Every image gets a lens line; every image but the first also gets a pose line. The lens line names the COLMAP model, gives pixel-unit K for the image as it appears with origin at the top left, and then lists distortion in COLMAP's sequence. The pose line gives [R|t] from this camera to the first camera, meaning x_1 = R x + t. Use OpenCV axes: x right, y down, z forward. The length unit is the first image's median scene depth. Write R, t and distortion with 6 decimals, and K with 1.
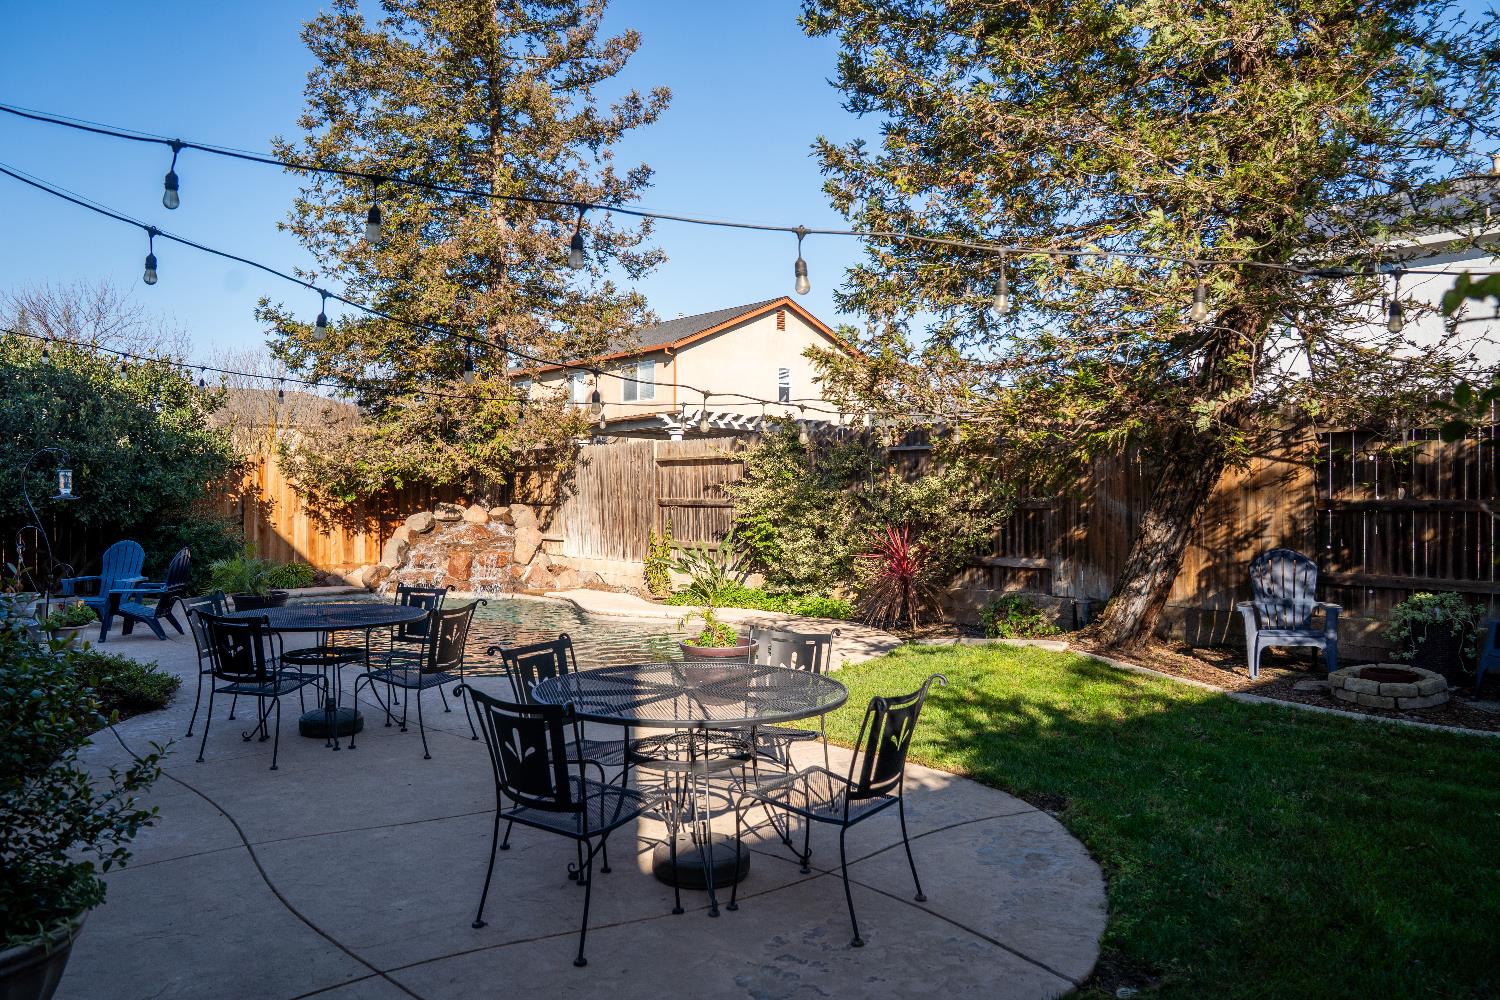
lens RADIAL K [[1056.5, 0, 750.0], [0, 1056.5, 500.0], [0, 0, 1]] dist [-0.135552, 0.102483]
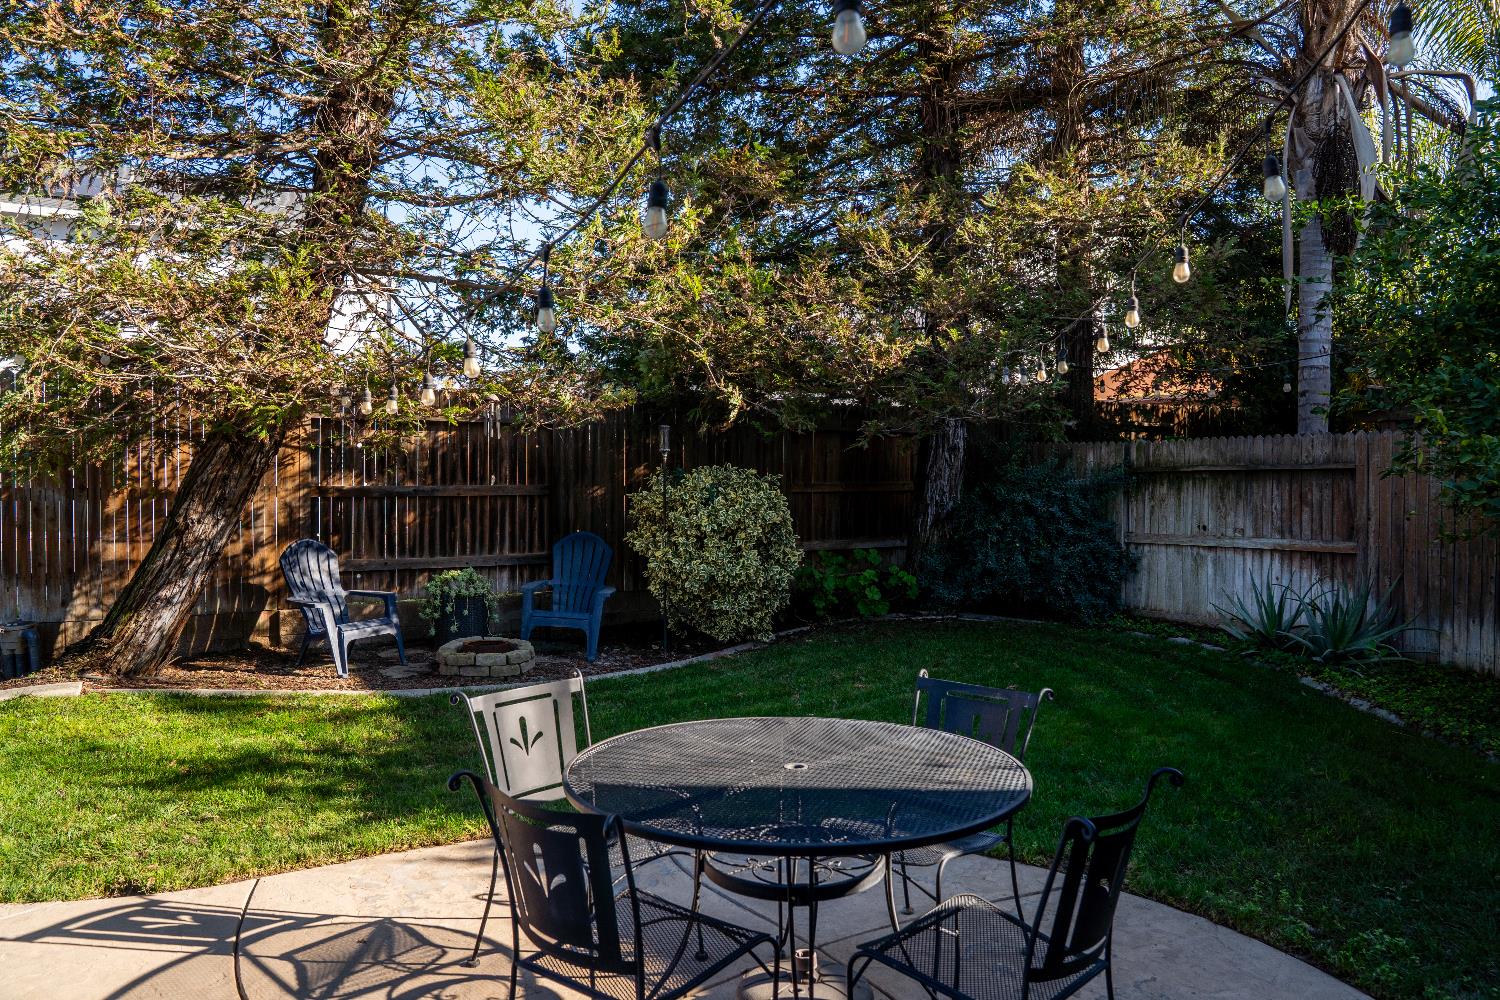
lens RADIAL K [[1056.5, 0, 750.0], [0, 1056.5, 500.0], [0, 0, 1]] dist [-0.135552, 0.102483]
pose [[0.129039, -0.019782, 0.991442, -0.366867], [0.001748, 0.999804, 0.019721, -0.005919], [-0.991638, -0.000812, 0.129048, 0.463379]]
